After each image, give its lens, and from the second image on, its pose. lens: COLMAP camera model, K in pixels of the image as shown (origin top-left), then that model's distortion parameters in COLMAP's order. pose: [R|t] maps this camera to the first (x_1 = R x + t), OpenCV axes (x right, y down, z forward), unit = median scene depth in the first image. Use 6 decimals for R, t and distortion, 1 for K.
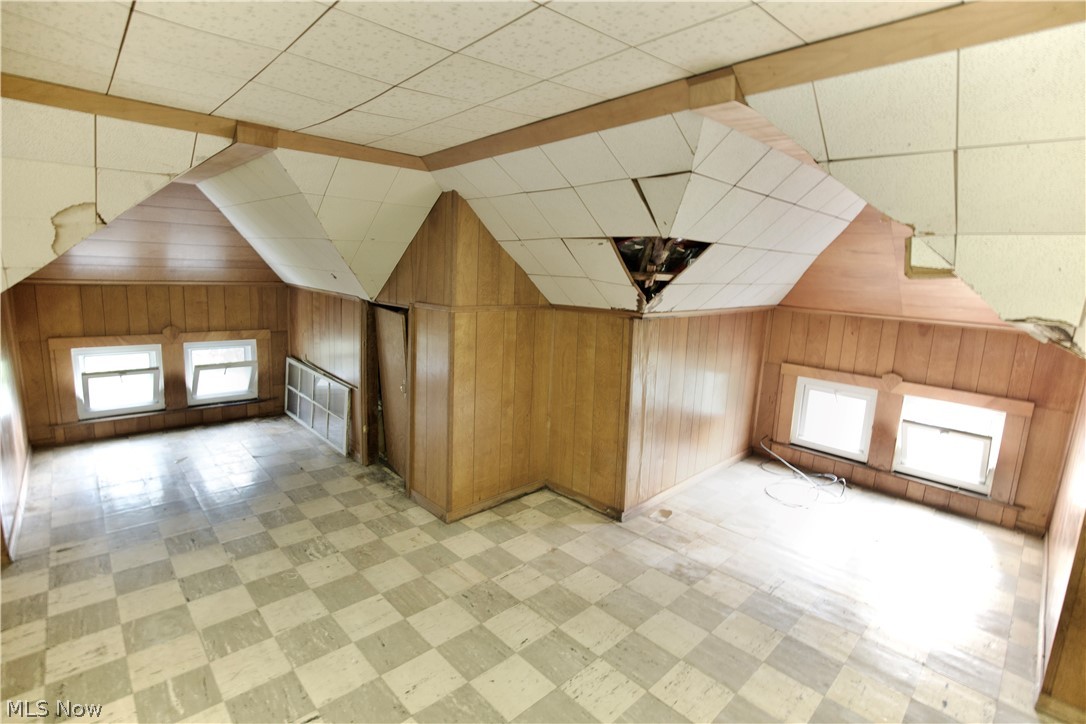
lens RADIAL K [[516.9, 0, 543.4], [0, 516.9, 354.7], [0, 0, 1]] dist [-0.062858, 0.017469]
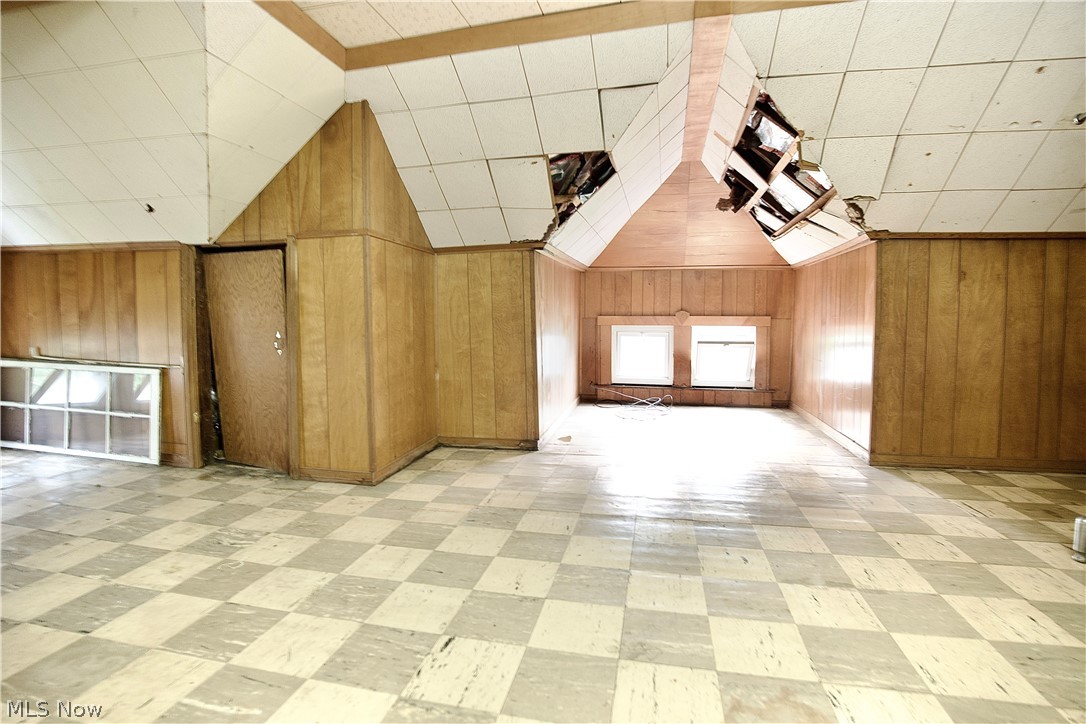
lens RADIAL K [[516.9, 0, 543.4], [0, 516.9, 354.7], [0, 0, 1]] dist [-0.062858, 0.017469]
pose [[0.830484, -0.084579, 0.550584, -0.382371], [0.128047, 0.990924, -0.040919, 0.175809], [-0.542126, 0.104483, 0.833776, 0.110794]]
